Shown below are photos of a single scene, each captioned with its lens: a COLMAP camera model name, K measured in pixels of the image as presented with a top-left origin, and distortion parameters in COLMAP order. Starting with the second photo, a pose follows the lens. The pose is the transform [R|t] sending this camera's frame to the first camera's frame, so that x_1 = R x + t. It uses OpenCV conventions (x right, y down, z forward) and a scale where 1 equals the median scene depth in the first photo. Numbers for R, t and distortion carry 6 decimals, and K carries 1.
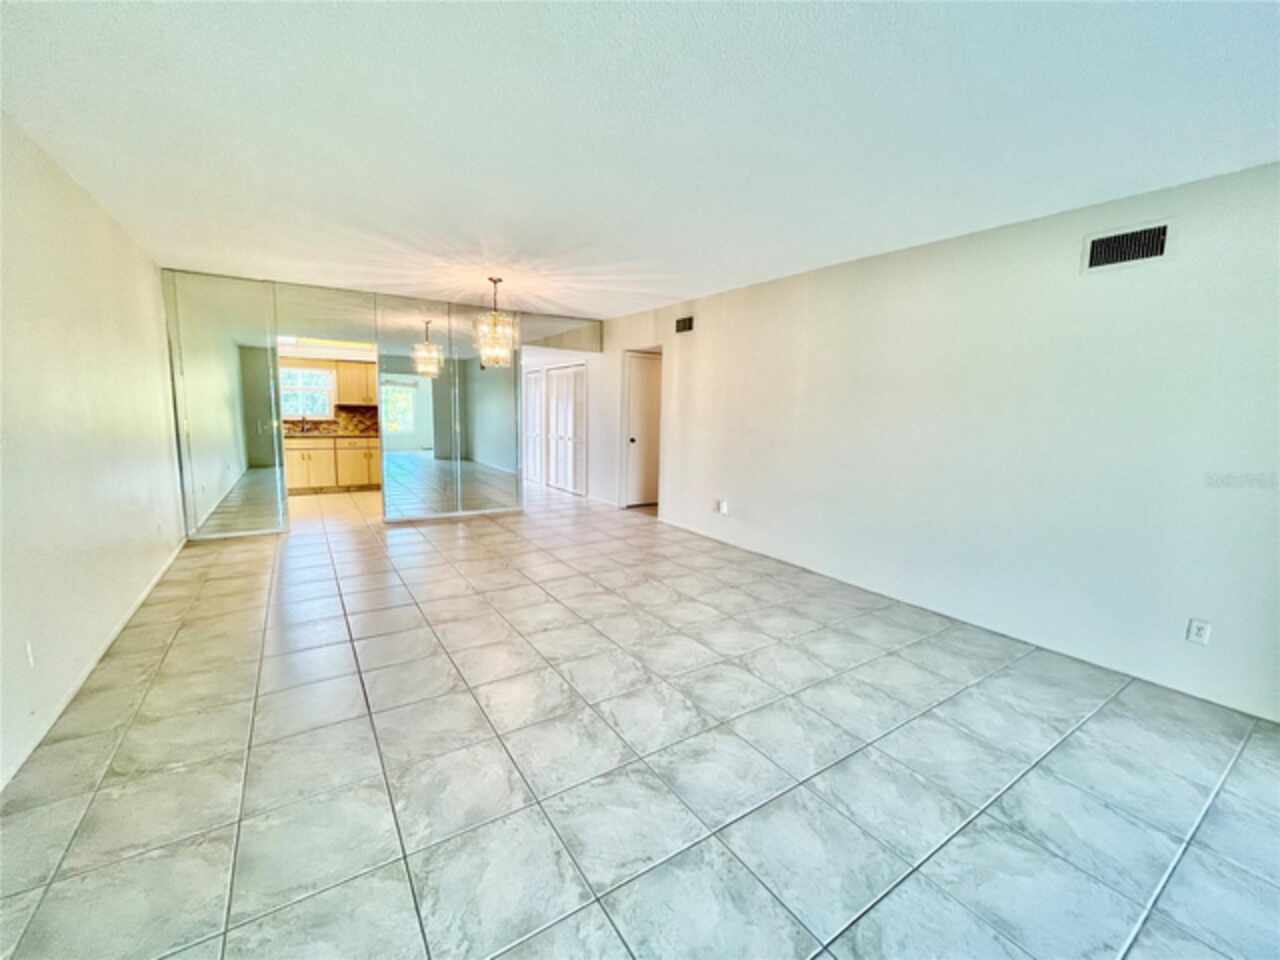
lens RADIAL K [[517.7, 0, 638.4], [0, 517.7, 478.7], [0, 0, 1]] dist [-0.004648, 0.000161]
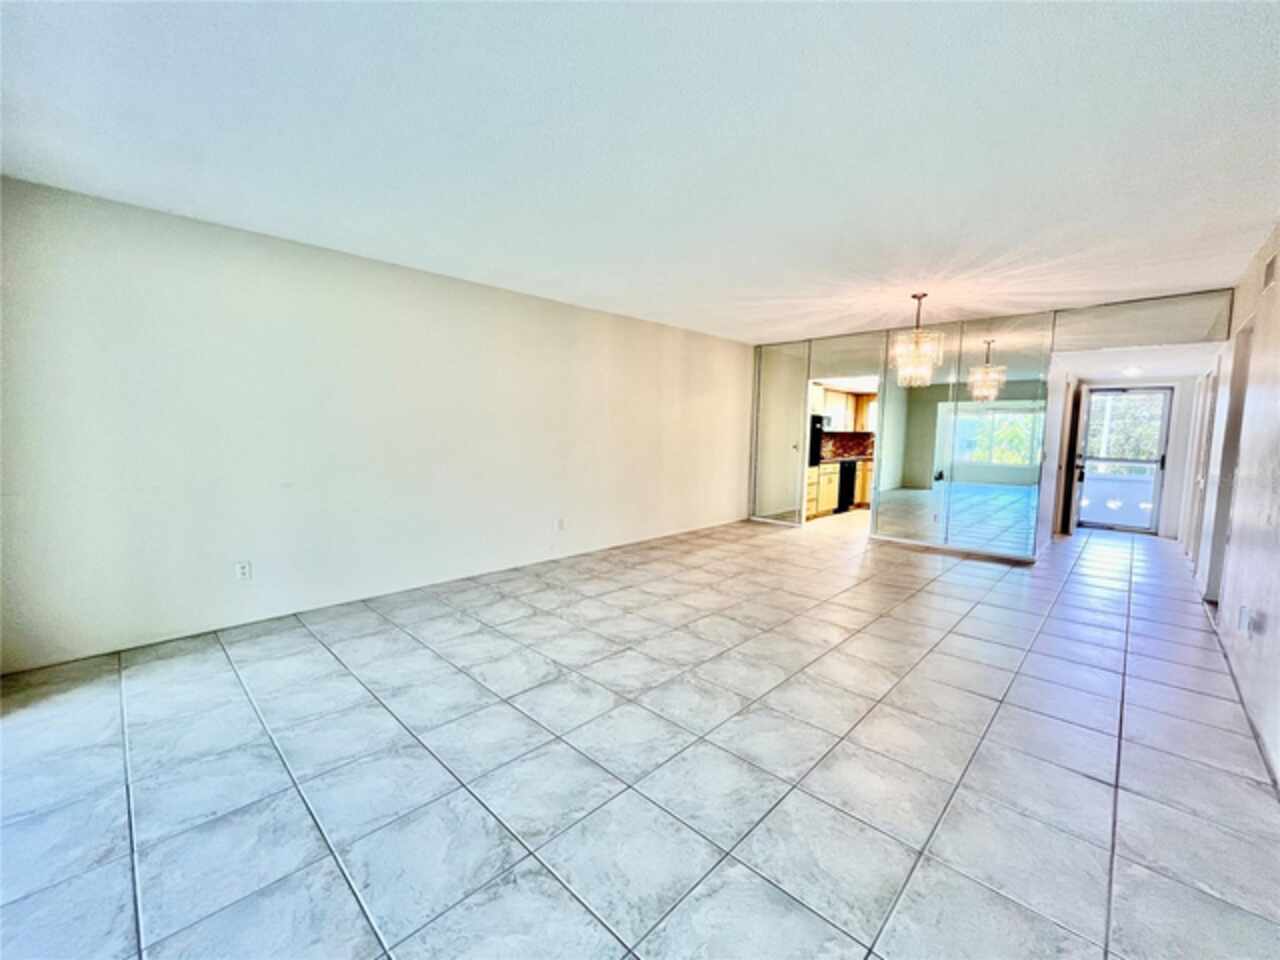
lens RADIAL K [[517.7, 0, 638.4], [0, 517.7, 478.7], [0, 0, 1]] dist [-0.004648, 0.000161]
pose [[0.217747, 0.074277, -0.973175, 1.102160], [-0.140905, 0.989047, 0.043961, -0.041313], [0.965780, 0.127553, 0.225828, 0.647661]]
